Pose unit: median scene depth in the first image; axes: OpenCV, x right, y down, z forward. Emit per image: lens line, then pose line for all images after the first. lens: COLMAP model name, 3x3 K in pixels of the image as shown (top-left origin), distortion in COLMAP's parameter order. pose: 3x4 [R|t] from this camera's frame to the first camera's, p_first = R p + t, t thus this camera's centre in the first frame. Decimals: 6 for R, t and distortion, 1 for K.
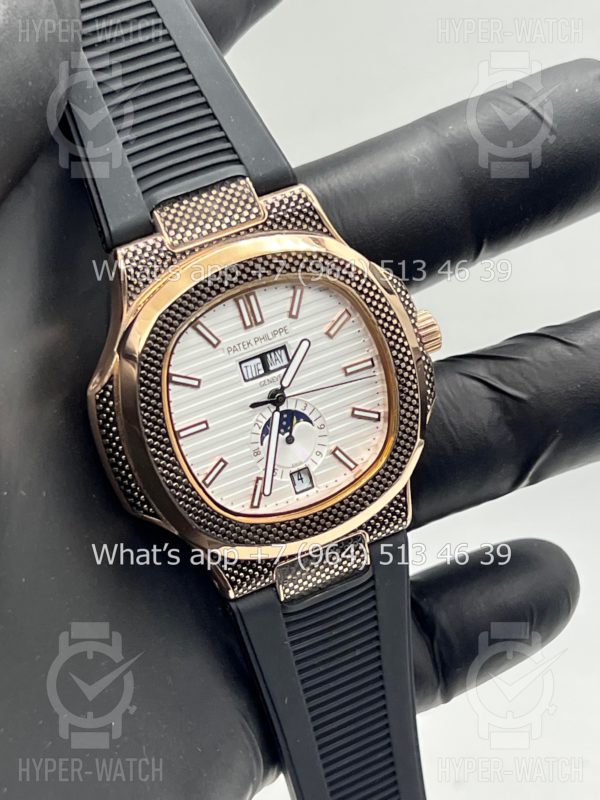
lens RADIAL K [[1869.6, 0, 302.2], [0, 1869.6, 397.5], [0, 0, 1]] dist [0.253598, 0.000000]
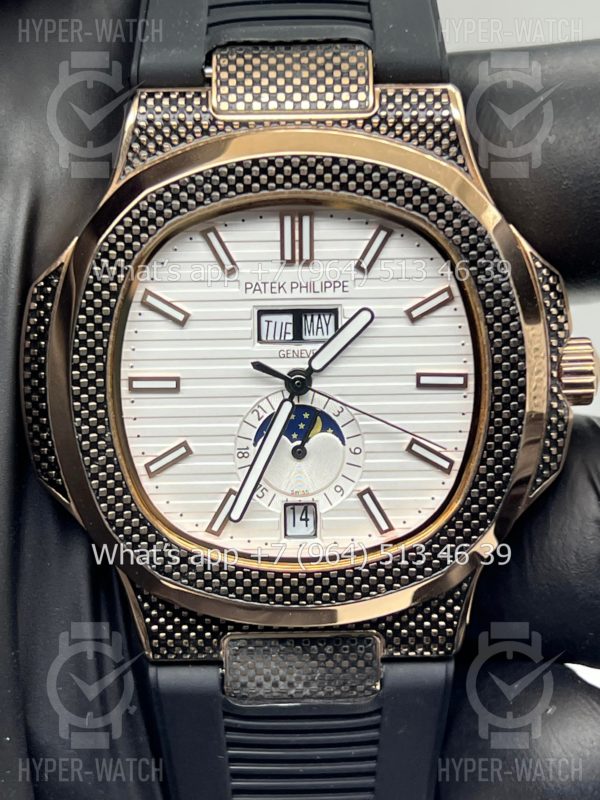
lens RADIAL K [[1869.6, 0, 293.4], [0, 1869.6, 406.6], [0, 0, 1]] dist [0.253598, 0.000000]
pose [[0.903286, 0.307311, -0.299390, 0.180096], [-0.327806, 0.944544, -0.019483, 0.021134], [0.276800, 0.115740, 0.953932, 0.387201]]
